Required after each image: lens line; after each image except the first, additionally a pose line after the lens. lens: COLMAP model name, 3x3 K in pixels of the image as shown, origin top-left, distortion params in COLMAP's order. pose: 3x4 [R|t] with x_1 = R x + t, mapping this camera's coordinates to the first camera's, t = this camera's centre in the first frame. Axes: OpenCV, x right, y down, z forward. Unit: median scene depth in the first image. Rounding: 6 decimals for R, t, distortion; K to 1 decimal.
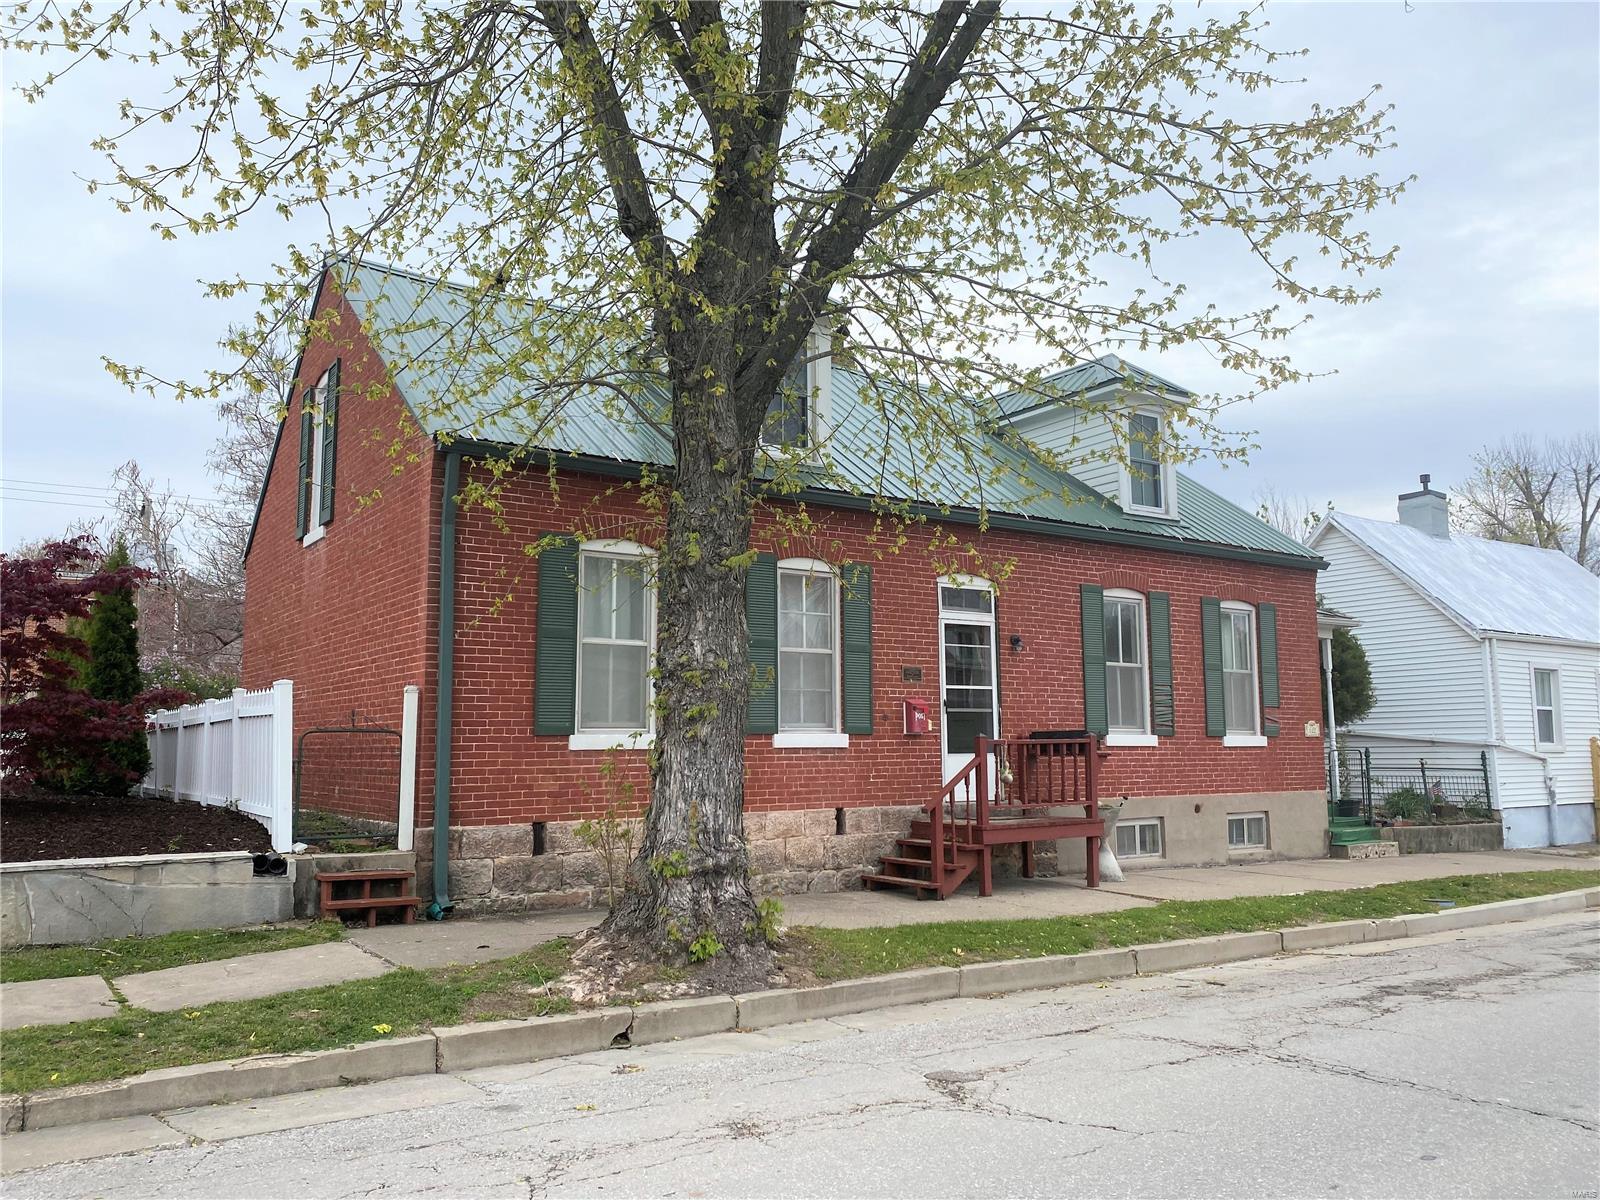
lens RADIAL K [[1222.0, 0, 799.1], [0, 1222.0, 605.8], [0, 0, 1]] dist [0.006455, -0.037997]
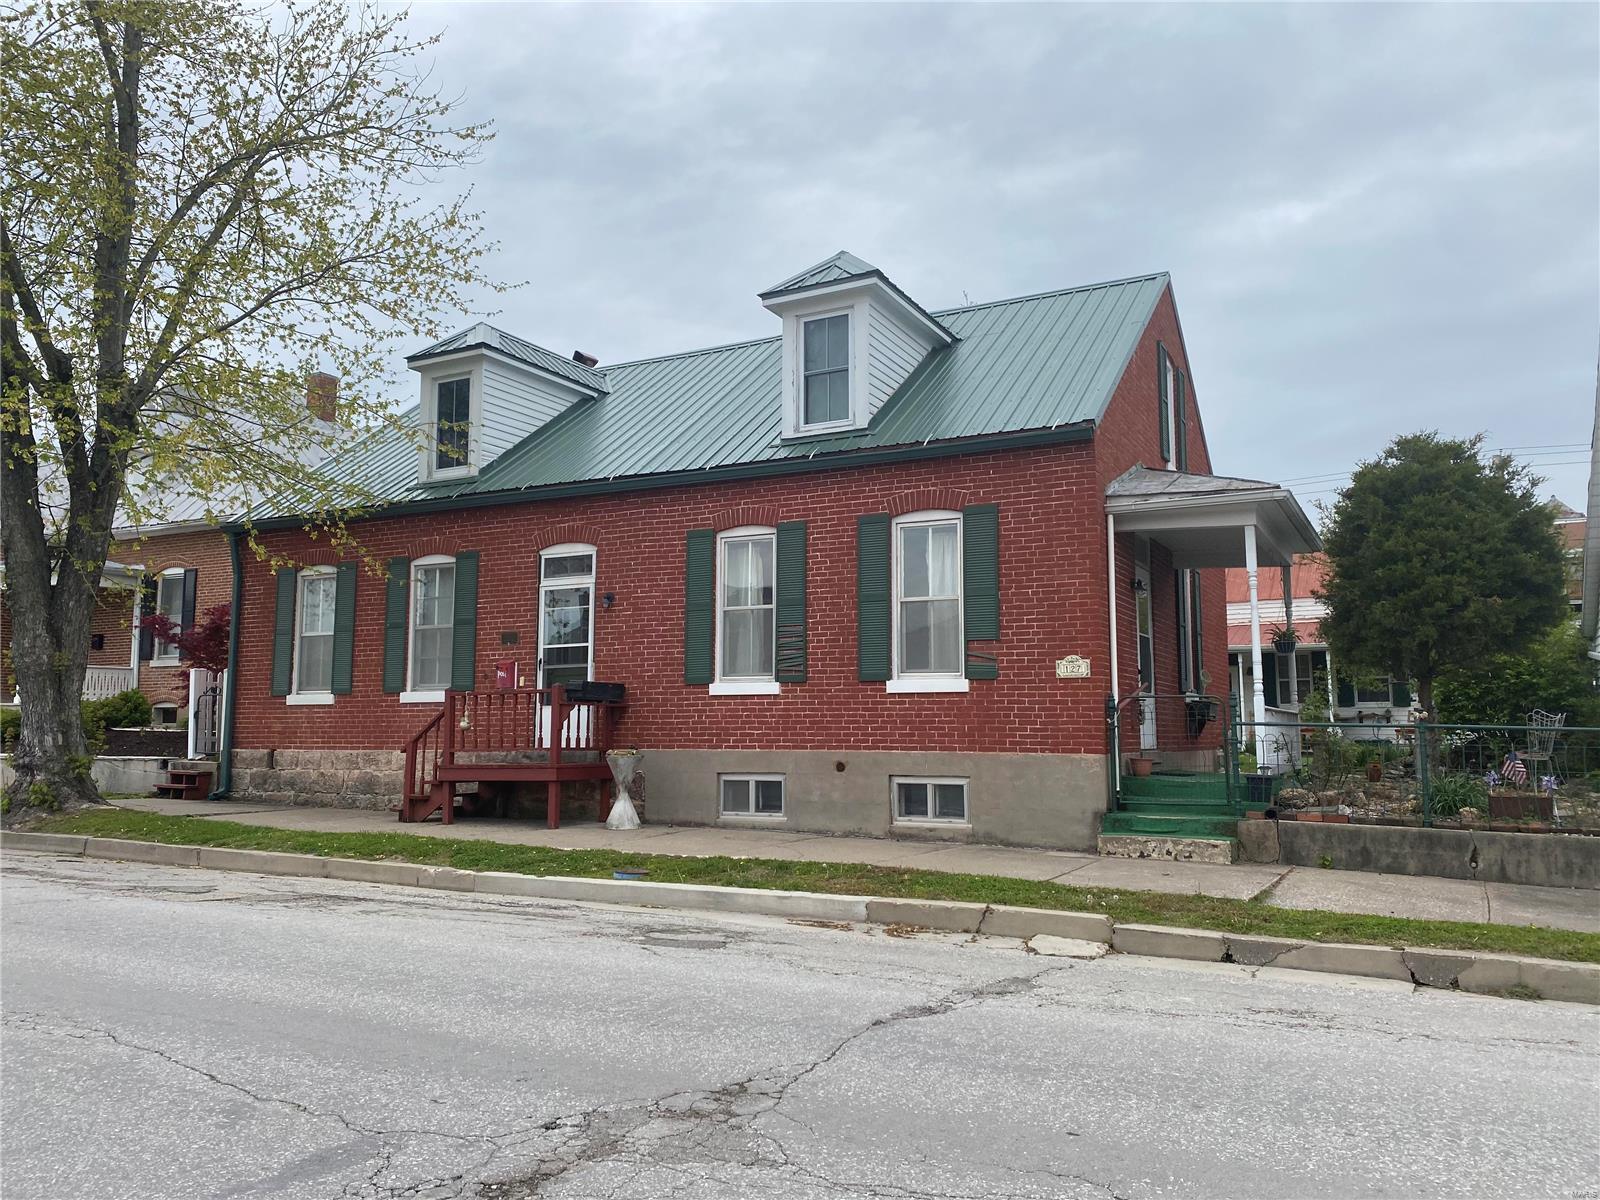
lens RADIAL K [[1188.9, 0, 818.9], [0, 1188.9, 565.6], [0, 0, 1]] dist [0.001058, -0.037101]
pose [[0.490641, -0.103574, -0.865184, 1.270336], [0.112947, 0.992093, -0.054715, 0.085205], [0.864010, -0.070875, 0.498460, 0.709114]]
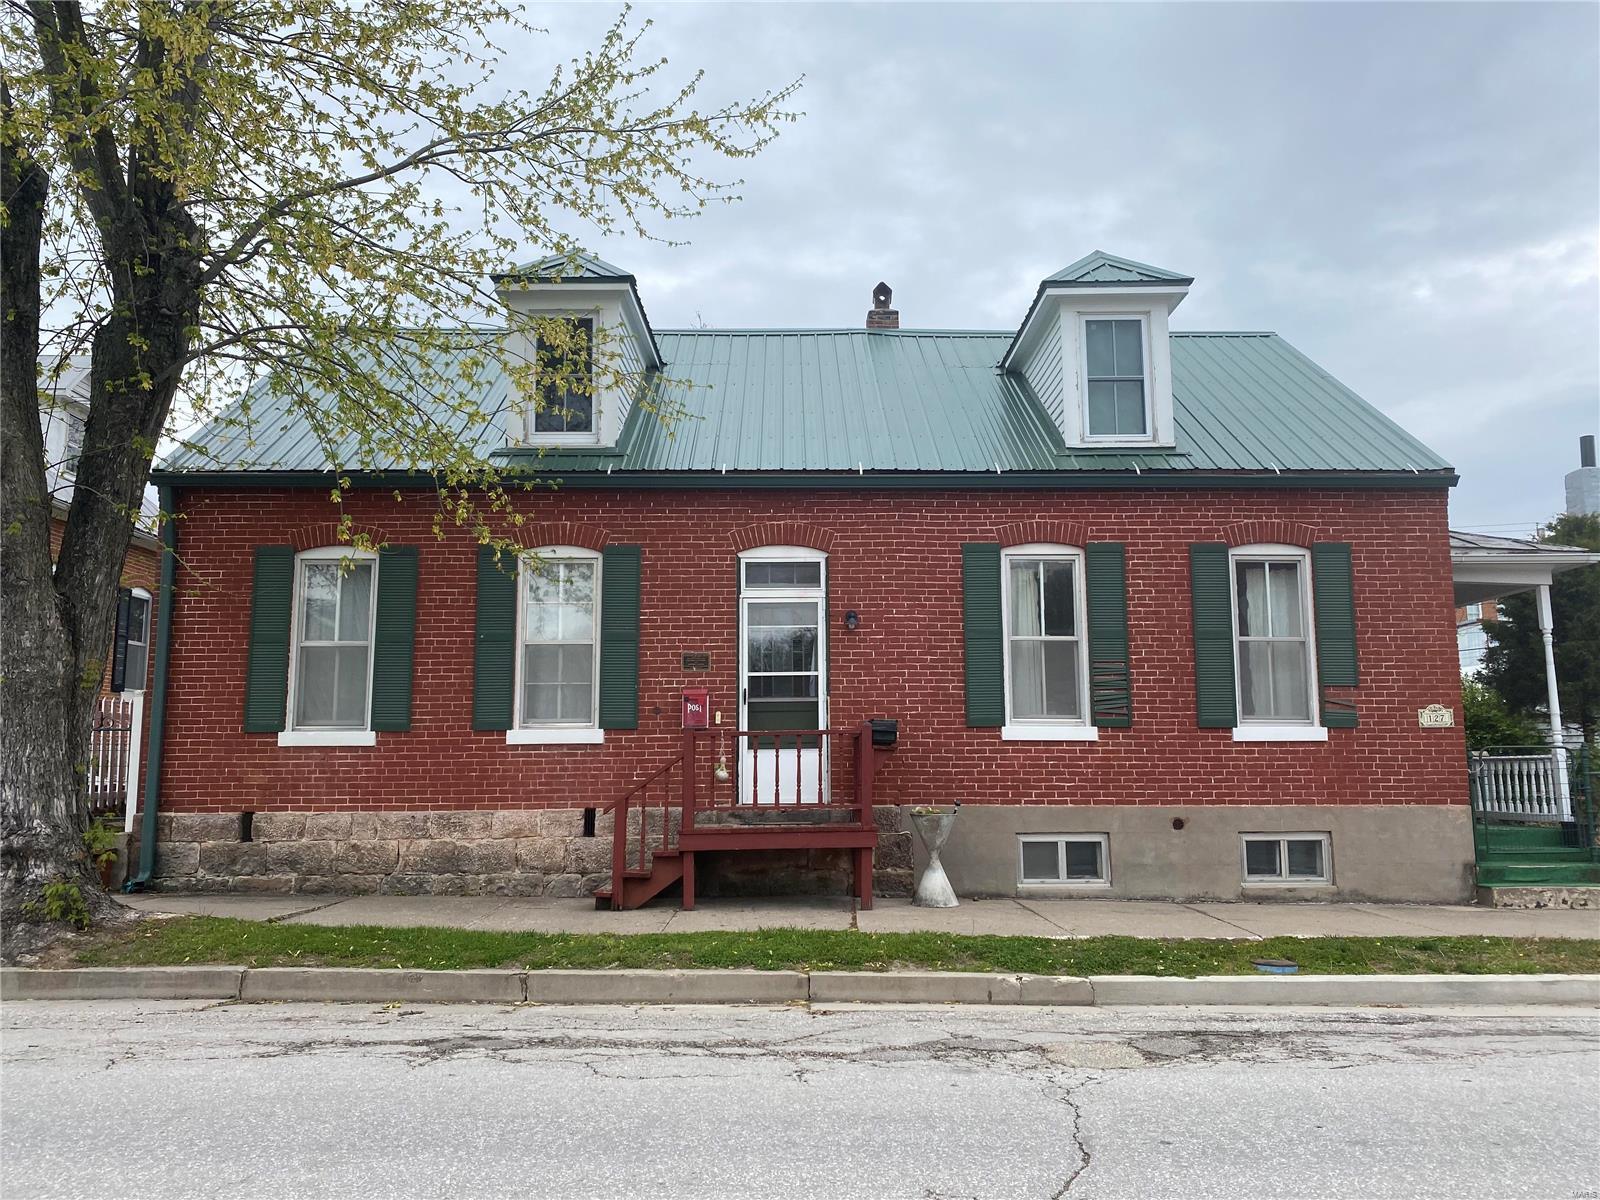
lens RADIAL K [[1222.0, 0, 799.1], [0, 1222.0, 585.9], [0, 0, 1]] dist [0.006455, -0.037997]
pose [[0.835158, -0.075143, -0.544853, 0.669761], [0.064434, 0.997169, -0.038760, 0.040956], [0.546223, -0.002736, 0.837636, 0.292955]]
